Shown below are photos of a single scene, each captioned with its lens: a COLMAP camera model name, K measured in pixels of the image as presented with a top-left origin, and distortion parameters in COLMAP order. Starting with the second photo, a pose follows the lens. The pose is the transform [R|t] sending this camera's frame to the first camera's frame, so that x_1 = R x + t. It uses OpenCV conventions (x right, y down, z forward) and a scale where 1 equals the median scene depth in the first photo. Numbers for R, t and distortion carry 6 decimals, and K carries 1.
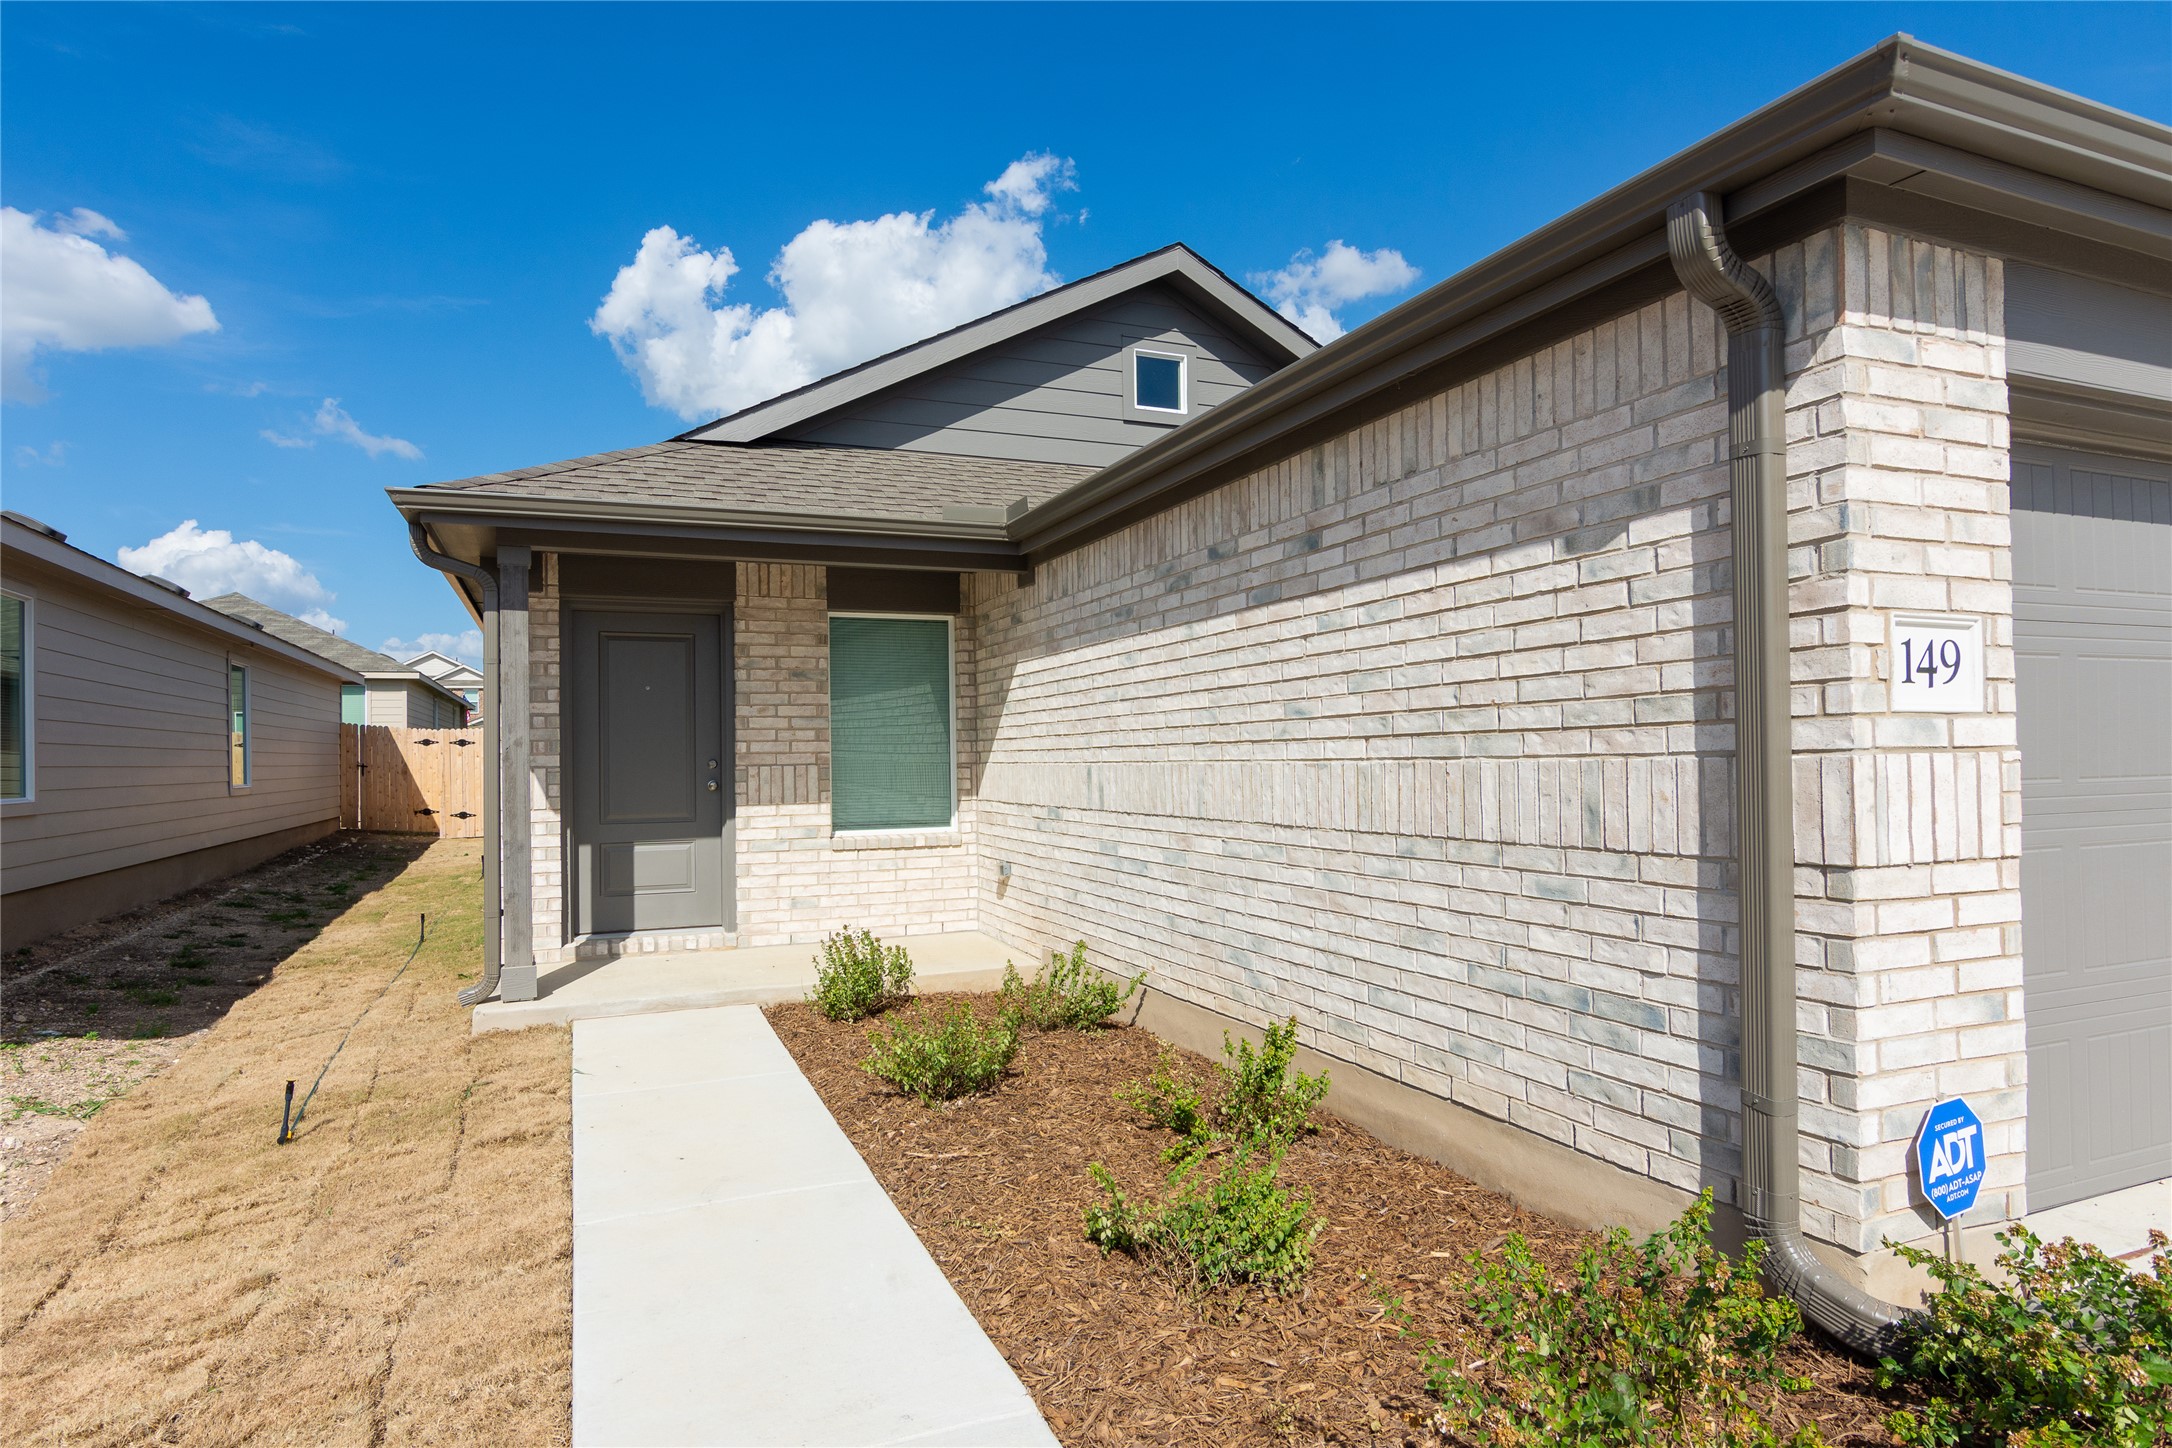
lens RADIAL K [[1302.3, 0, 1086.0], [0, 1302.3, 724.0], [0, 0, 1]] dist [0.000055, -0.000761]
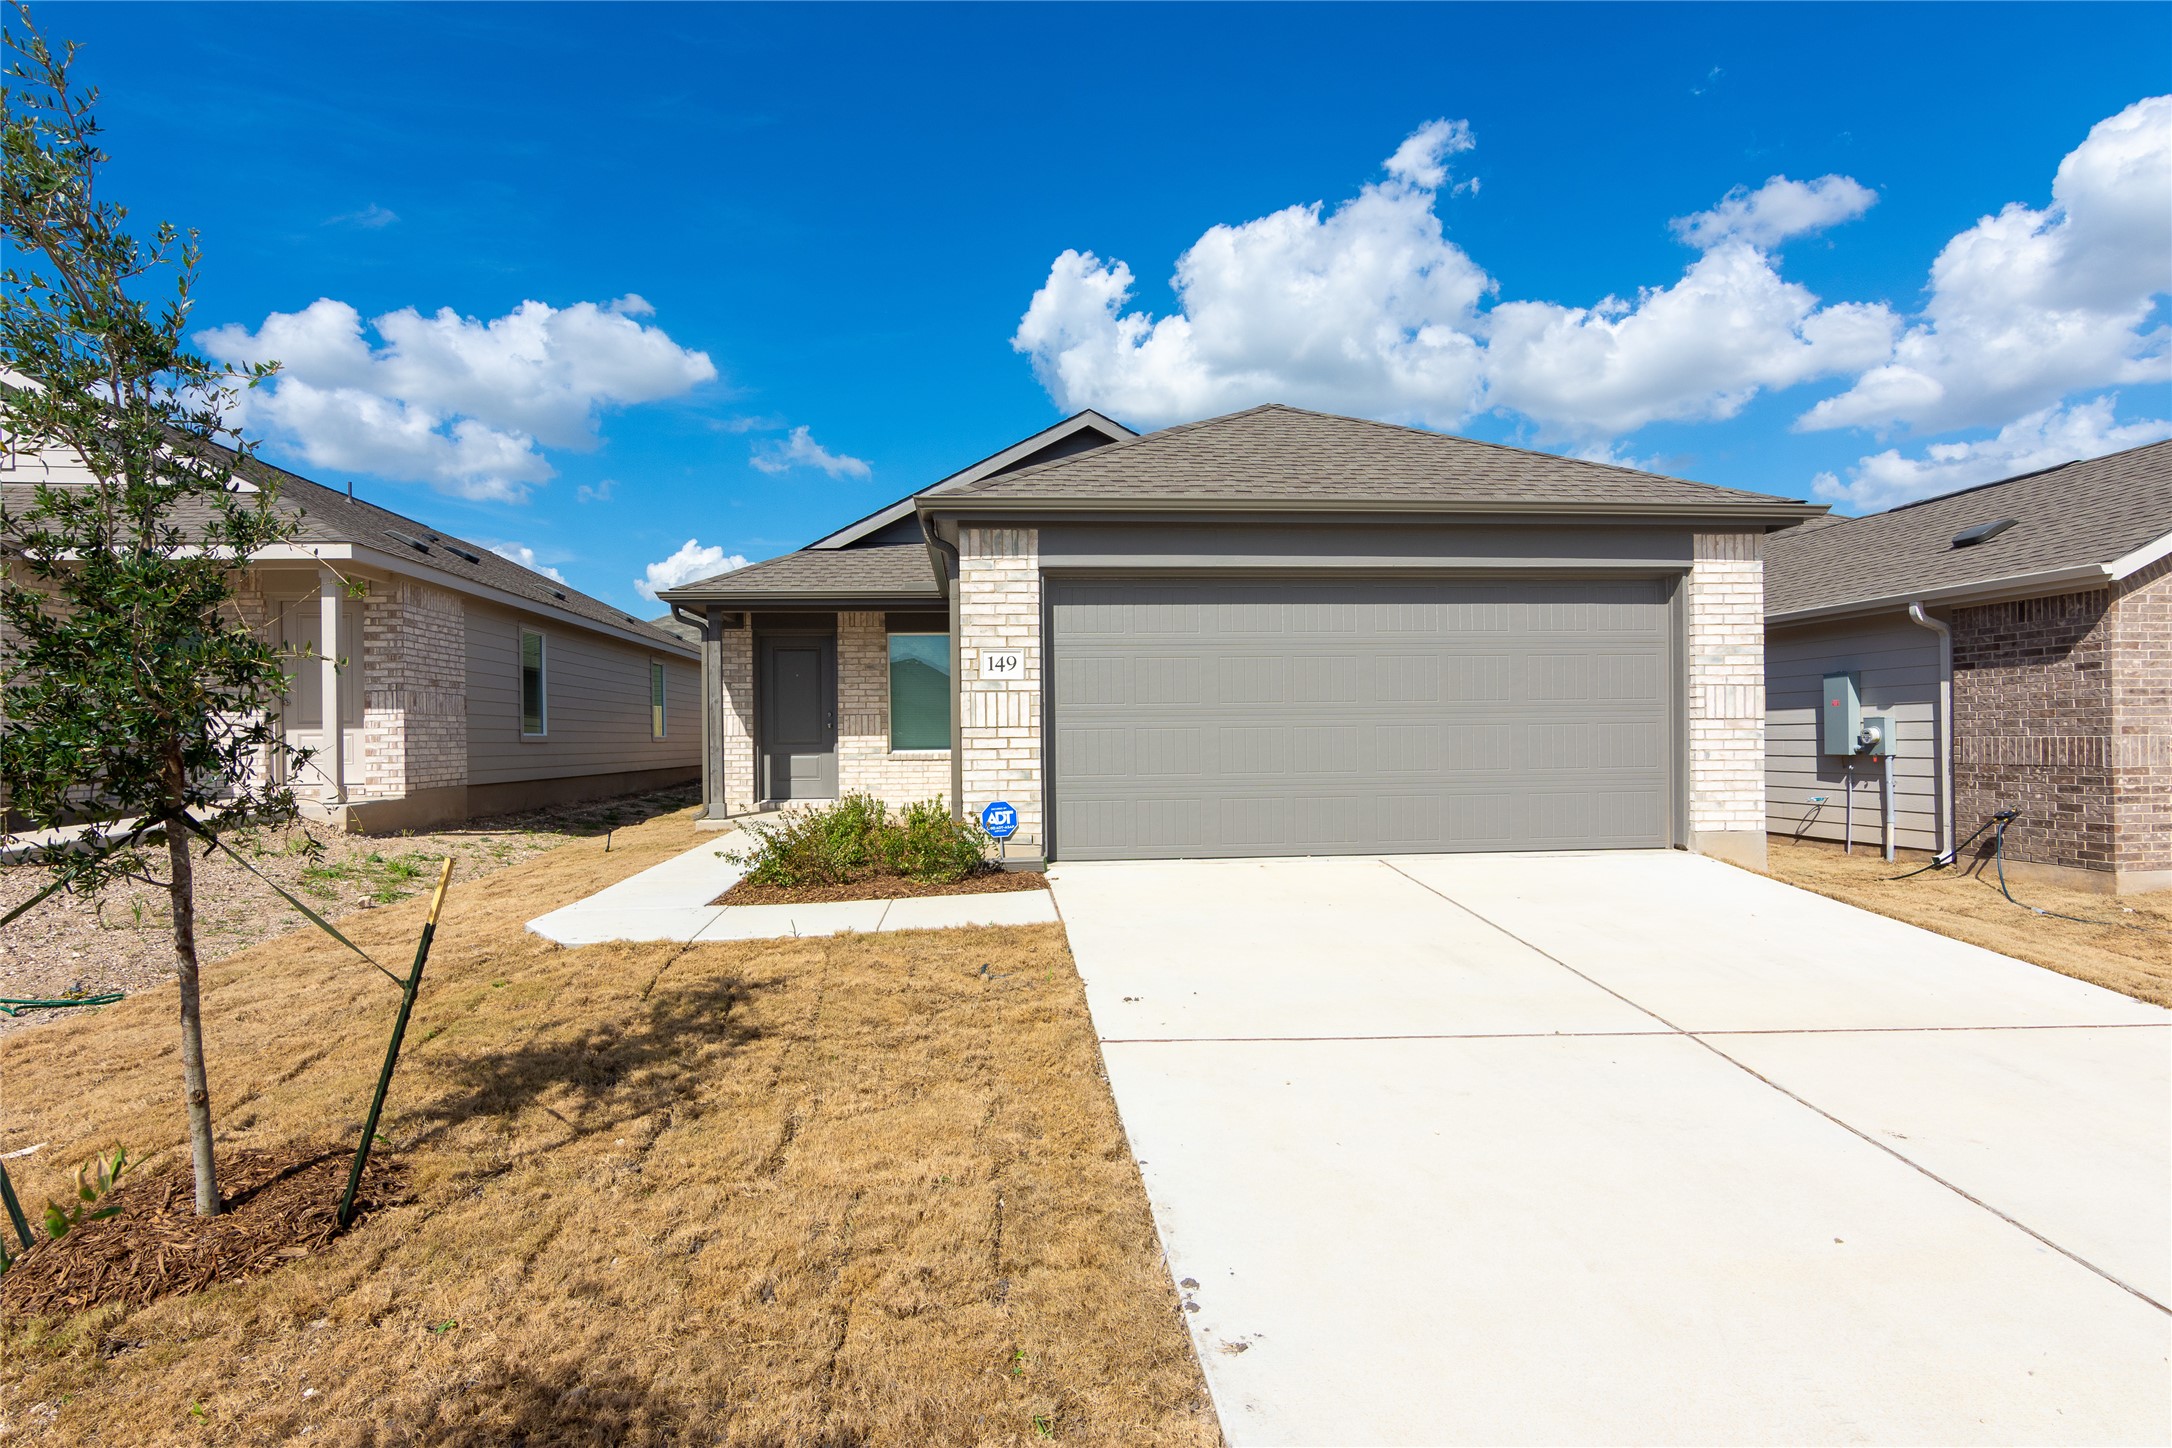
lens RADIAL K [[1302.3, 0, 1086.0], [0, 1302.3, 724.0], [0, 0, 1]] dist [0.000055, -0.000761]
pose [[0.949309, 0.000056, -0.314344, 0.615946], [0.004290, 0.999905, 0.013132, 0.019452], [0.314315, -0.013815, 0.949218, -0.643868]]
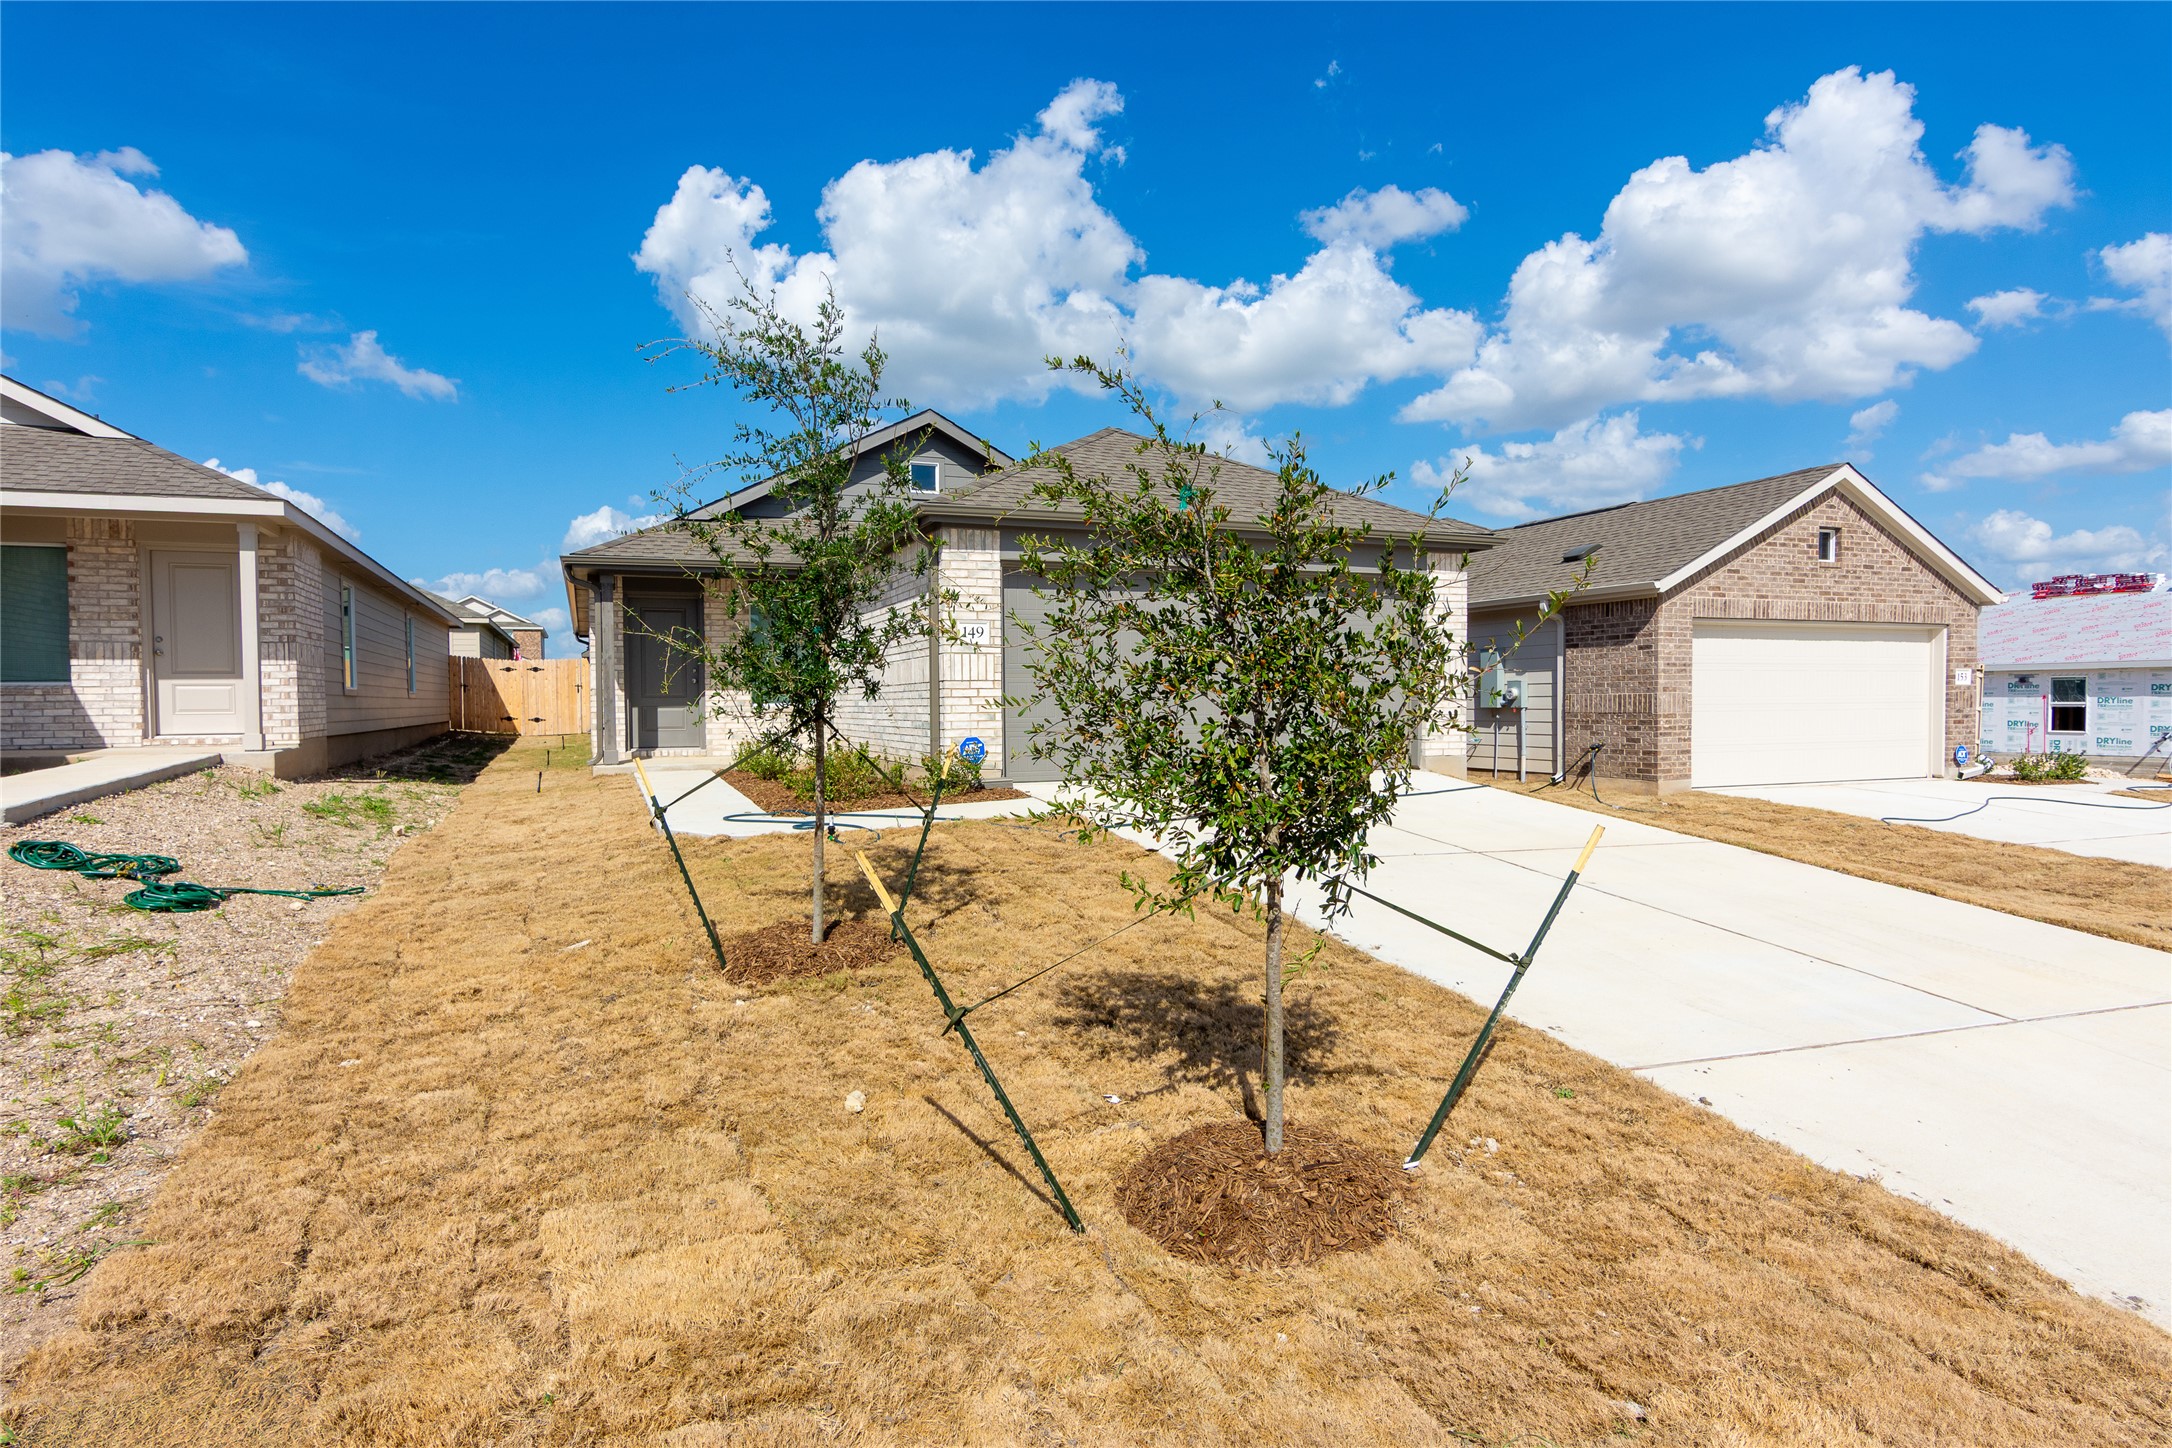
lens RADIAL K [[1341.2, 0, 1206.8], [0, 1341.2, 726.3], [0, 0, 1]] dist [0.000998, -0.004859]
pose [[0.999152, 0.005627, 0.040784, 0.410841], [-0.007331, 0.999102, 0.041740, 0.022659], [-0.040512, -0.042004, 0.998296, -1.106186]]
